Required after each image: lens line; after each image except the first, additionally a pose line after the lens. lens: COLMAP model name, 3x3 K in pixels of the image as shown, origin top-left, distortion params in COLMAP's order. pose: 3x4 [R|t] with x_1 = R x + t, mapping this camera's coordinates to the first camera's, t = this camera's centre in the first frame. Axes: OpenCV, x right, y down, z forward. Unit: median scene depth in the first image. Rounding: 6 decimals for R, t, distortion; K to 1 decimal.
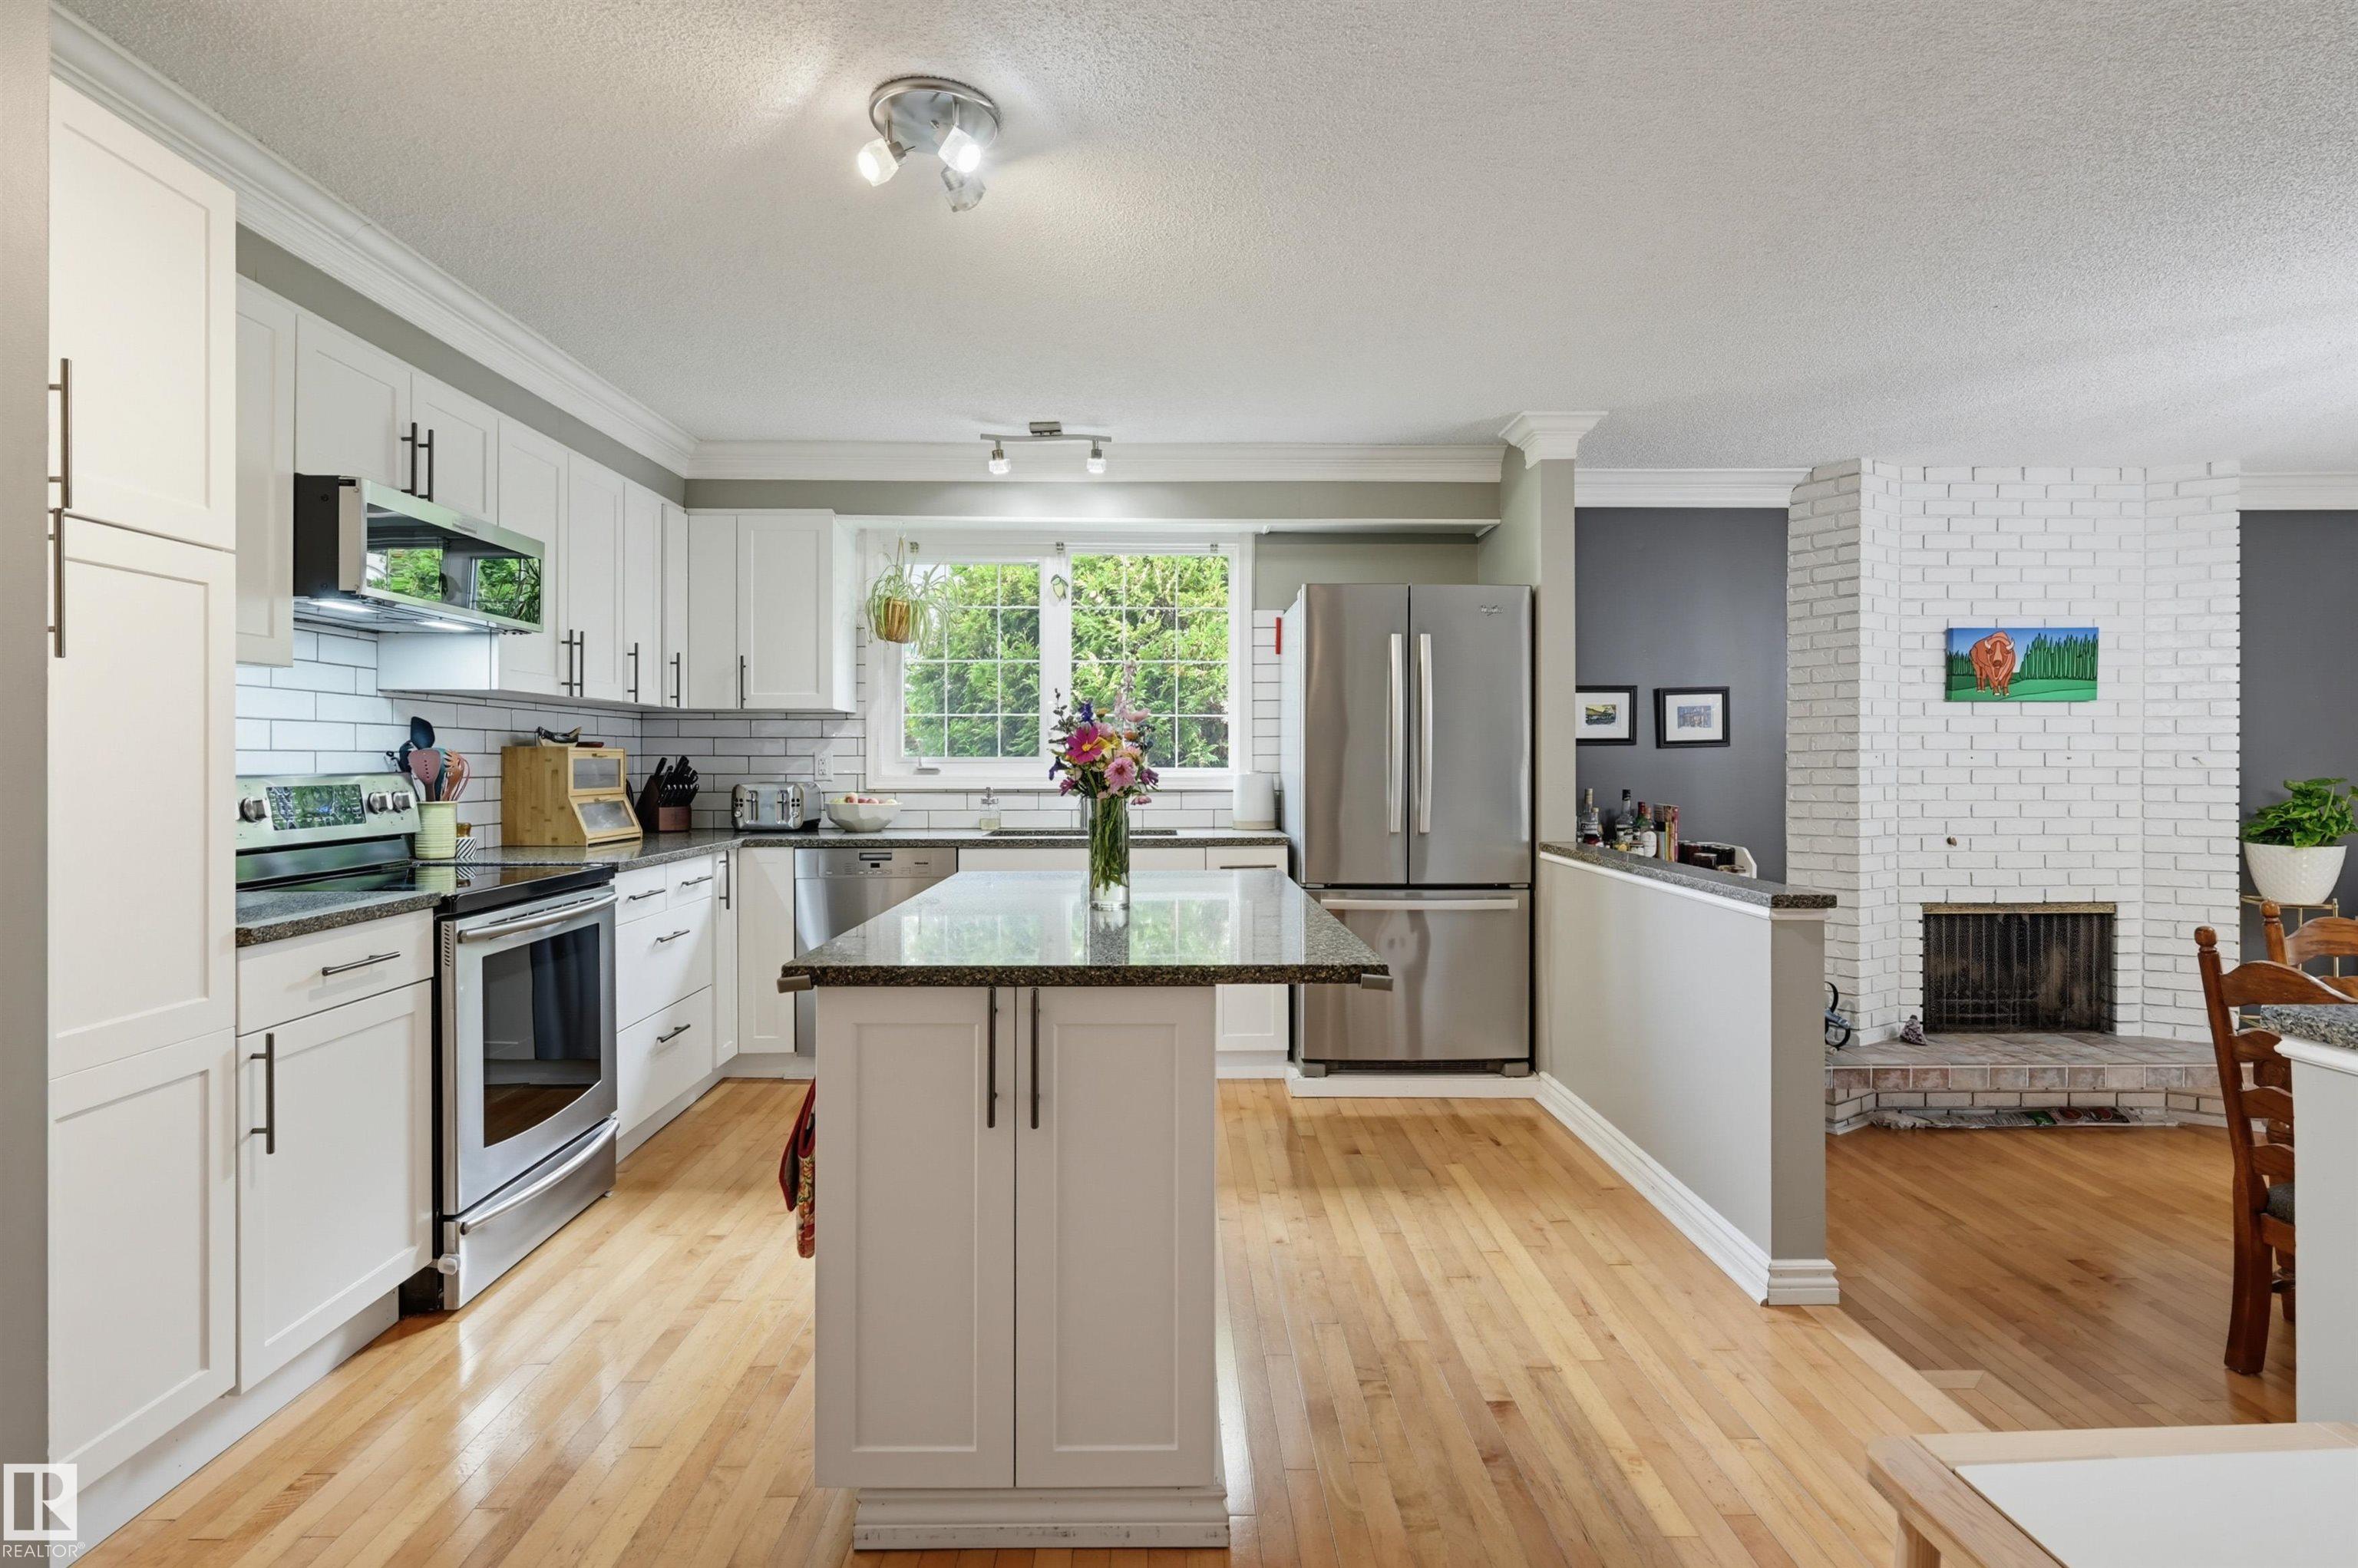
lens RADIAL K [[1170.4, 0, 1173.7], [0, 1170.4, 762.1], [0, 0, 1]] dist [0.005629, 0.000985]
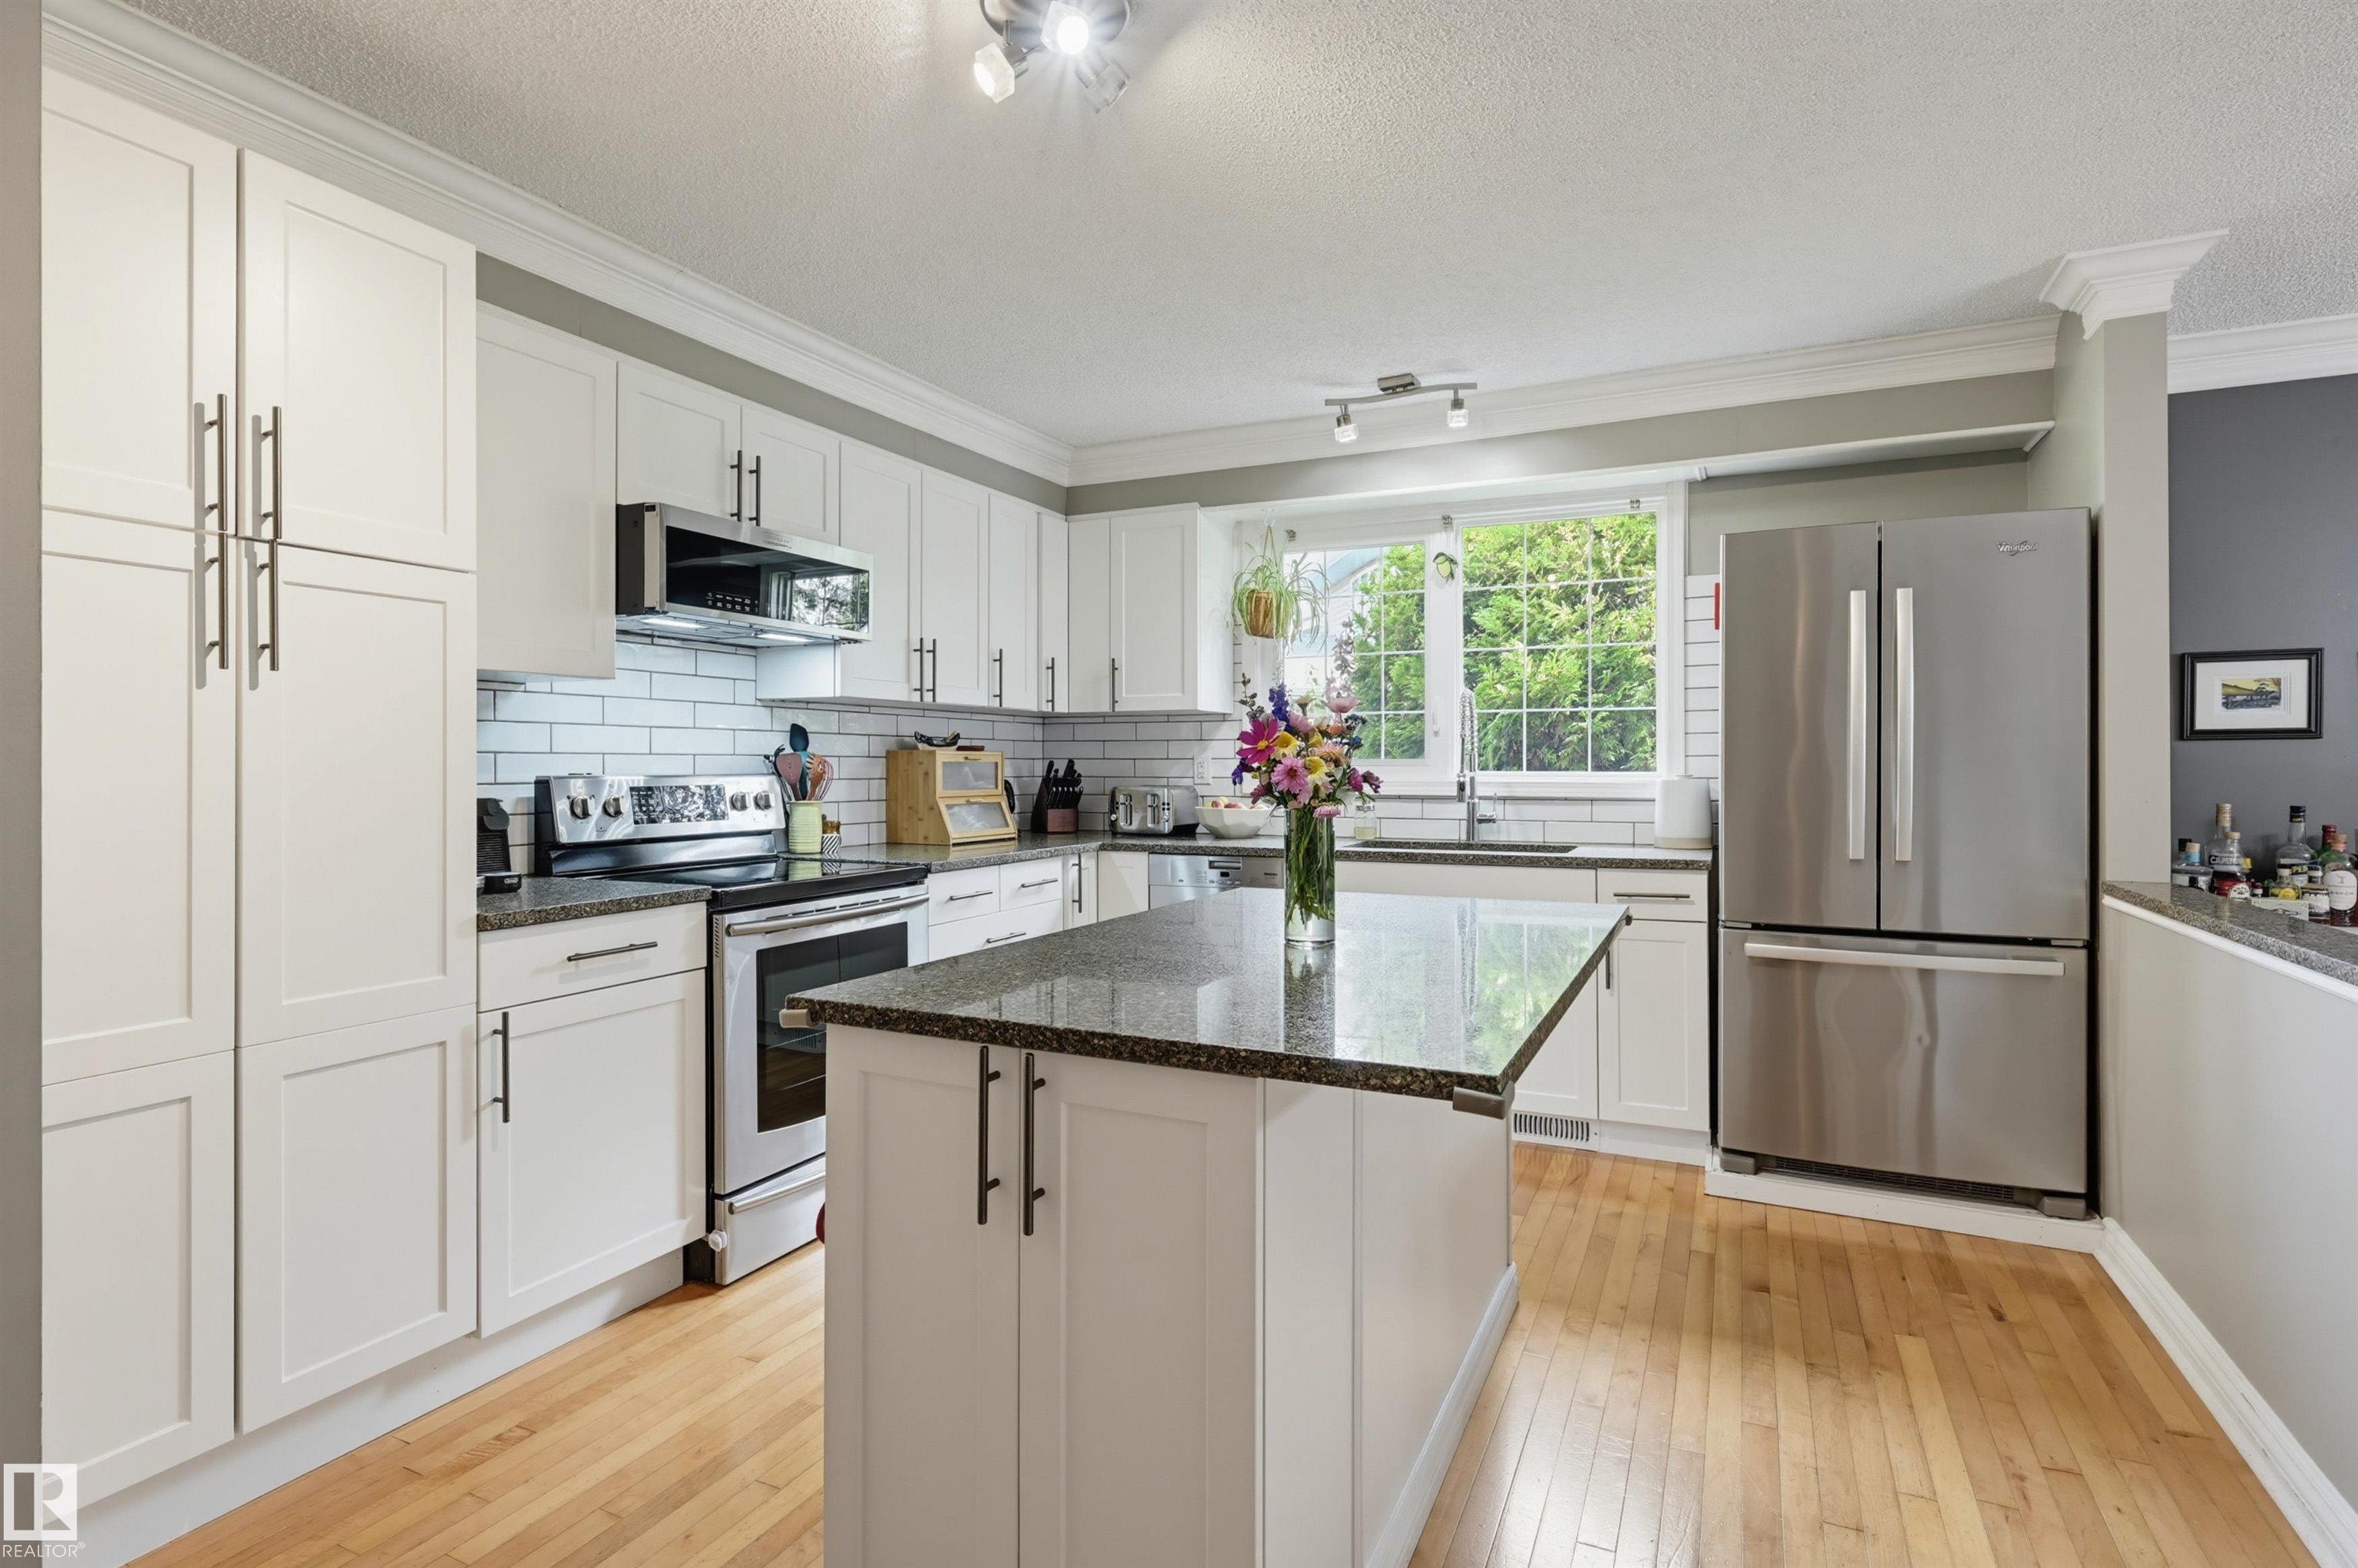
lens RADIAL K [[1163.0, 0, 1176.2], [0, 1163.0, 766.0], [0, 0, 1]] dist [0.003538, 0.001108]
pose [[0.895760, -0.000379, -0.444537, 0.129995], [0.000069, 1.000000, -0.000714, 0.001661], [0.444537, 0.000609, 0.895760, 0.148947]]
